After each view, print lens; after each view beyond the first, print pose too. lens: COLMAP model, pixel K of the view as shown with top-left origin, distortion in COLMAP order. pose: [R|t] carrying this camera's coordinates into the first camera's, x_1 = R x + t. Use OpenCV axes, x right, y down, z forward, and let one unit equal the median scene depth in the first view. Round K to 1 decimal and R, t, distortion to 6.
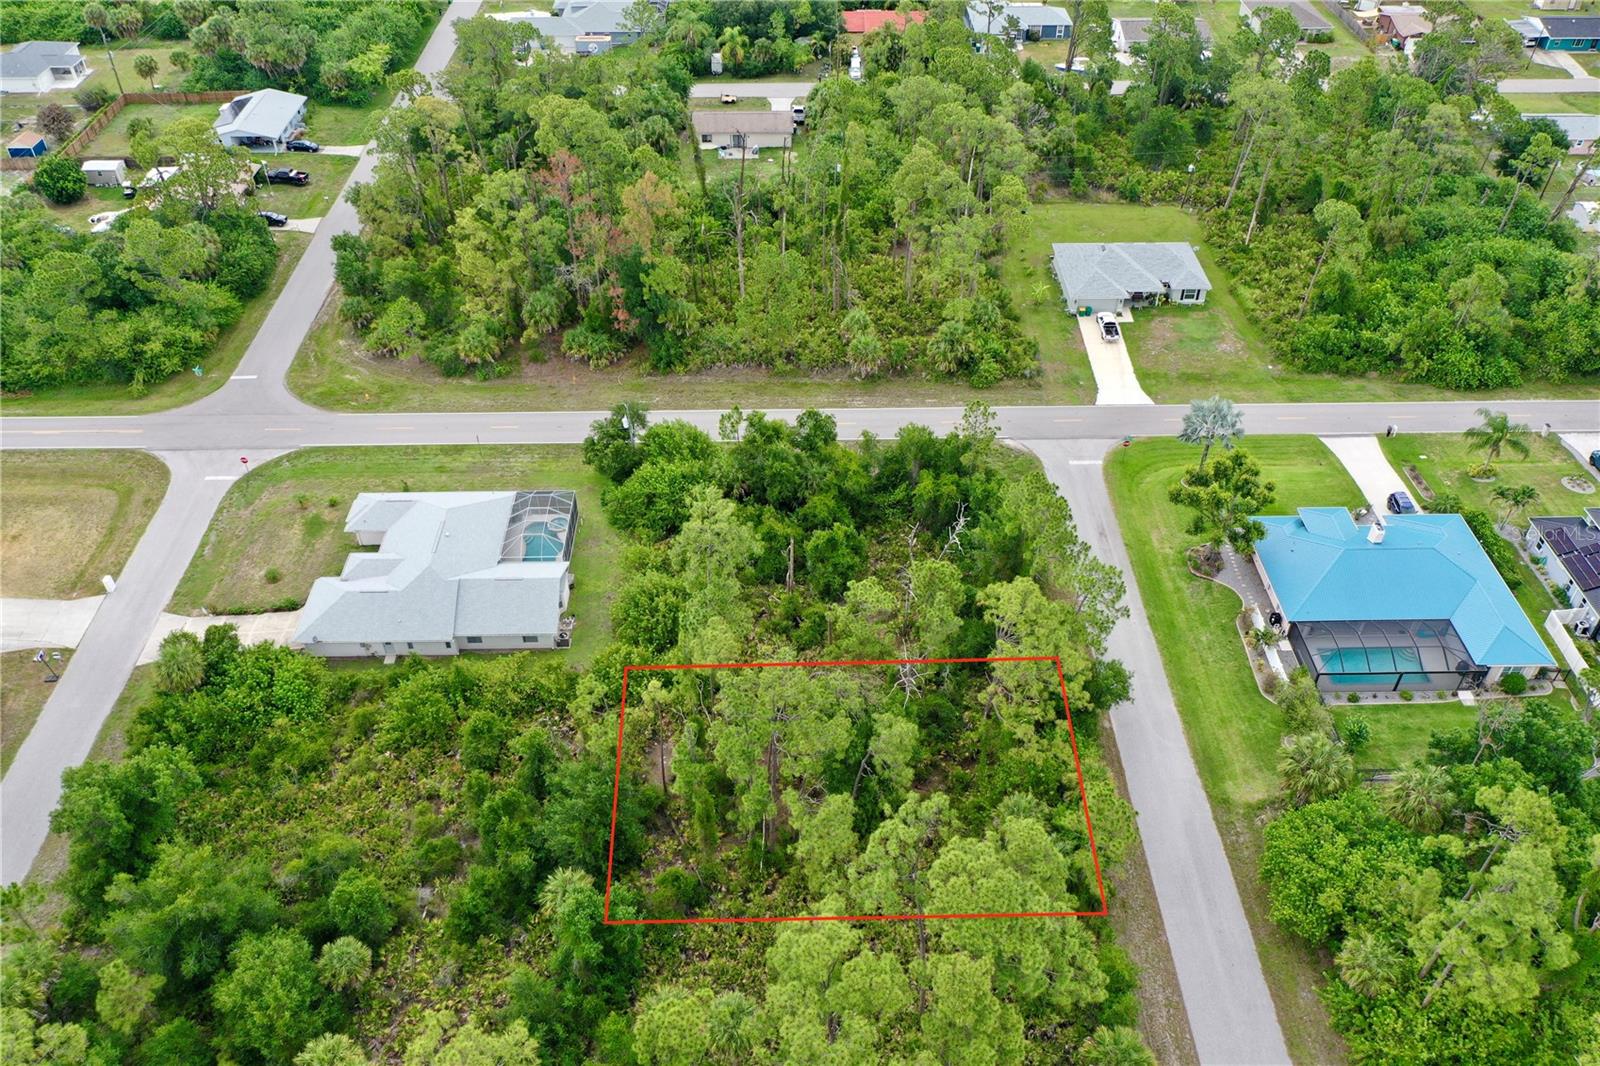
lens RADIAL K [[1262.9, 0, 801.9], [0, 1262.9, 533.5], [0, 0, 1]] dist [-0.003786, -0.002293]
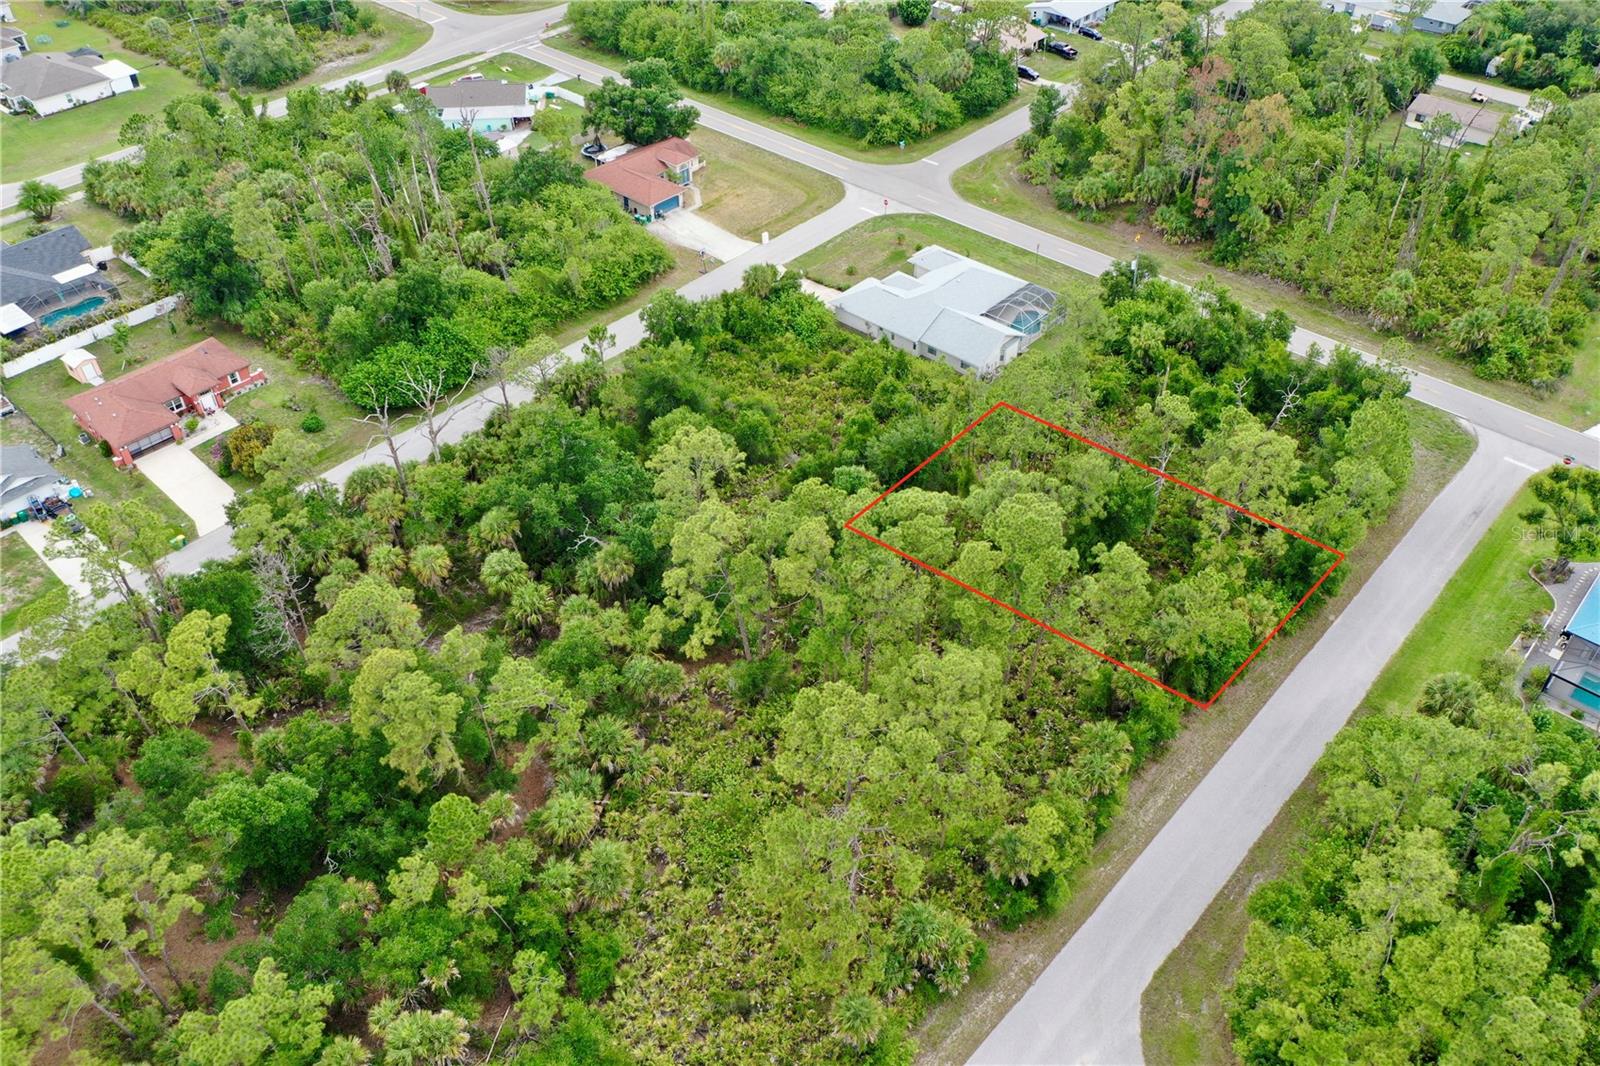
lens RADIAL K [[1262.9, 0, 802.6], [0, 1262.9, 527.1], [0, 0, 1]] dist [-0.003786, -0.002293]
pose [[0.730380, 0.441930, -0.520810, 0.331893], [-0.441755, 0.887178, 0.133296, 0.102742], [0.520959, 0.132713, 0.843202, -0.146211]]
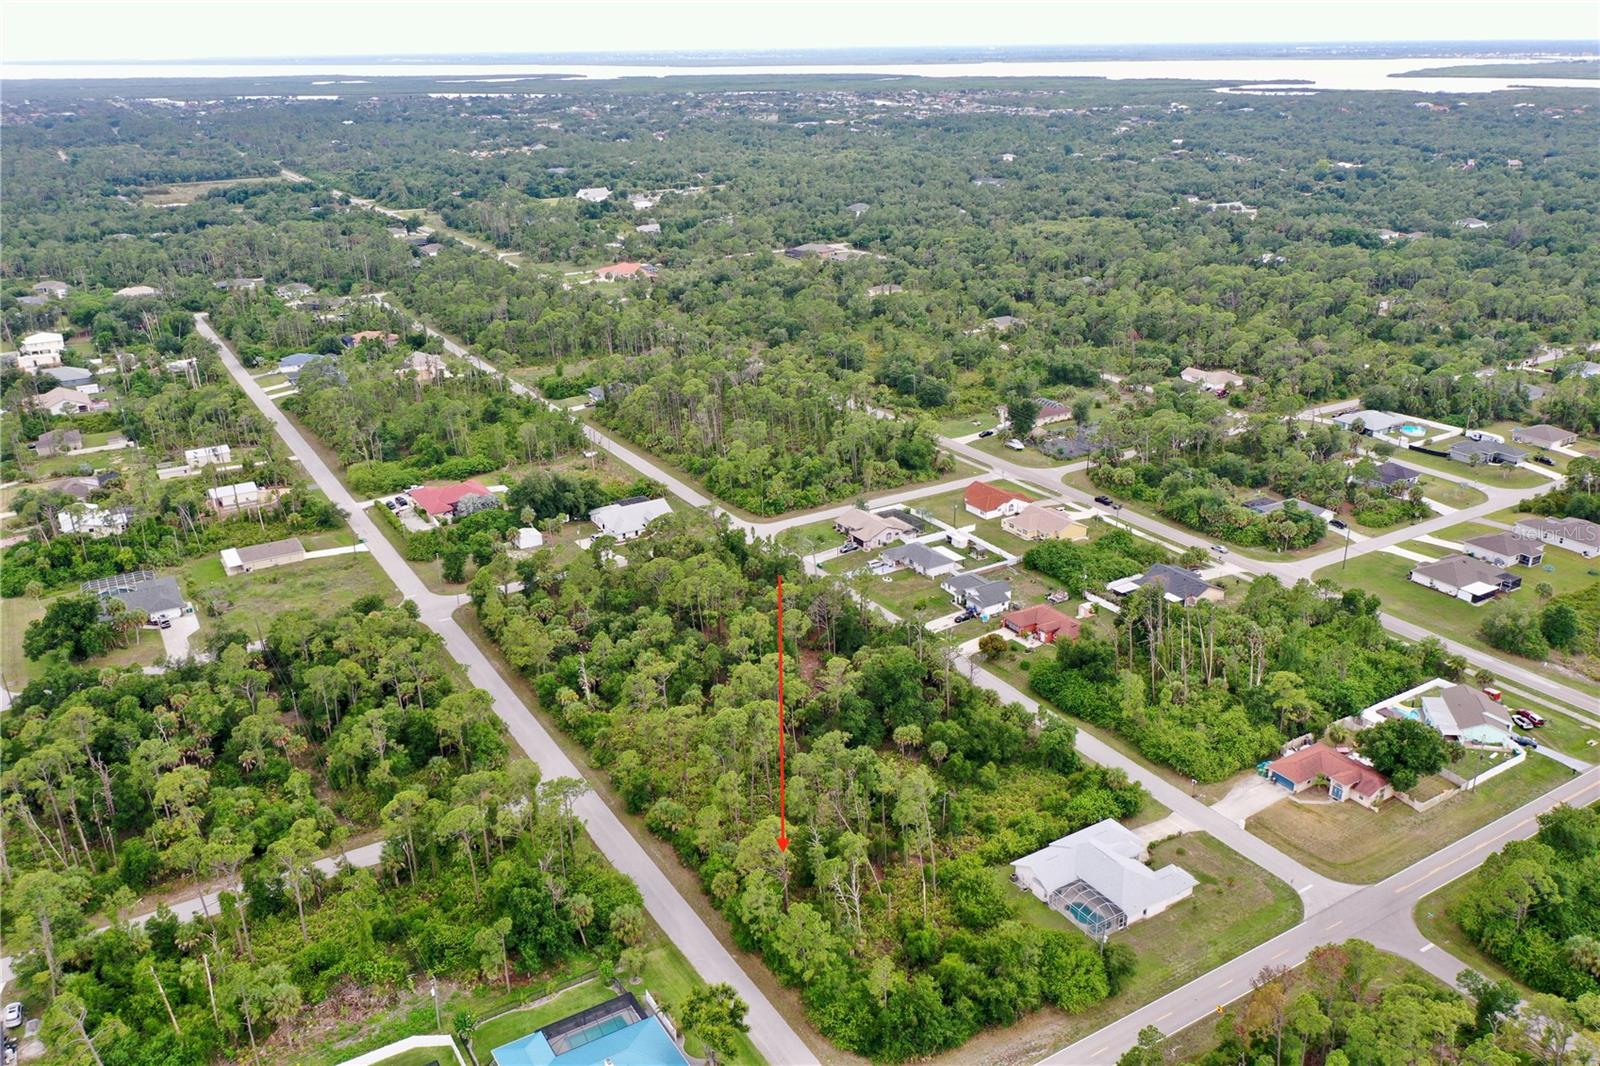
lens RADIAL K [[1262.9, 0, 802.8], [0, 1262.9, 528.0], [0, 0, 1]] dist [-0.003786, -0.002293]
pose [[-0.862177, 0.195155, -0.467510, 0.653363], [-0.318933, 0.507910, 0.800193, -1.210009], [0.393615, 0.839013, -0.375666, 0.894372]]
